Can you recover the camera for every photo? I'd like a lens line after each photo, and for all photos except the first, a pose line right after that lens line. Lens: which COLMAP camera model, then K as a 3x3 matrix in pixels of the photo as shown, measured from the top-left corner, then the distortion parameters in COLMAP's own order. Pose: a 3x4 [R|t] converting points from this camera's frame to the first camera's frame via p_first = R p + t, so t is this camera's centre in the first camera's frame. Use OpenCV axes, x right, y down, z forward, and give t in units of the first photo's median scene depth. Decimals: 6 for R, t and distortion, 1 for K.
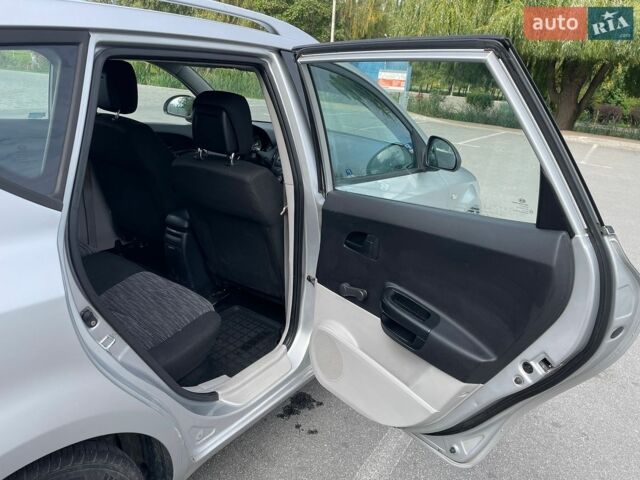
lens RADIAL K [[481.7, 0, 314.9], [0, 481.7, 237.7], [0, 0, 1]] dist [0.089406, -0.127543]
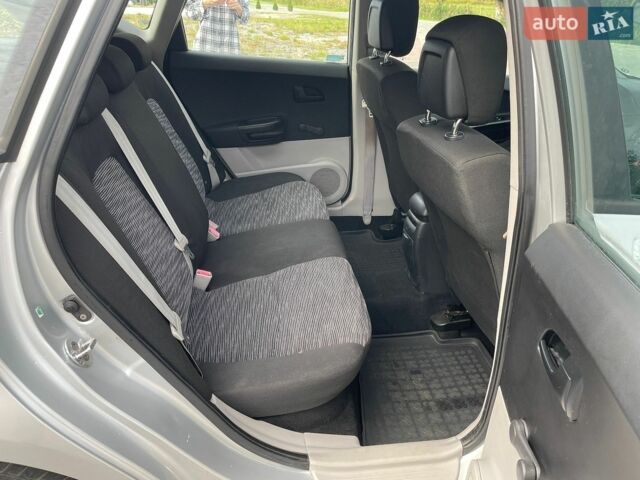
lens RADIAL K [[481.7, 0, 314.9], [0, 481.7, 237.7], [0, 0, 1]] dist [0.089406, -0.127543]
pose [[0.675621, 0.276777, -0.683323, 0.160629], [-0.222670, 0.960177, 0.168755, -0.089161], [0.702819, 0.038141, 0.710346, 0.419914]]
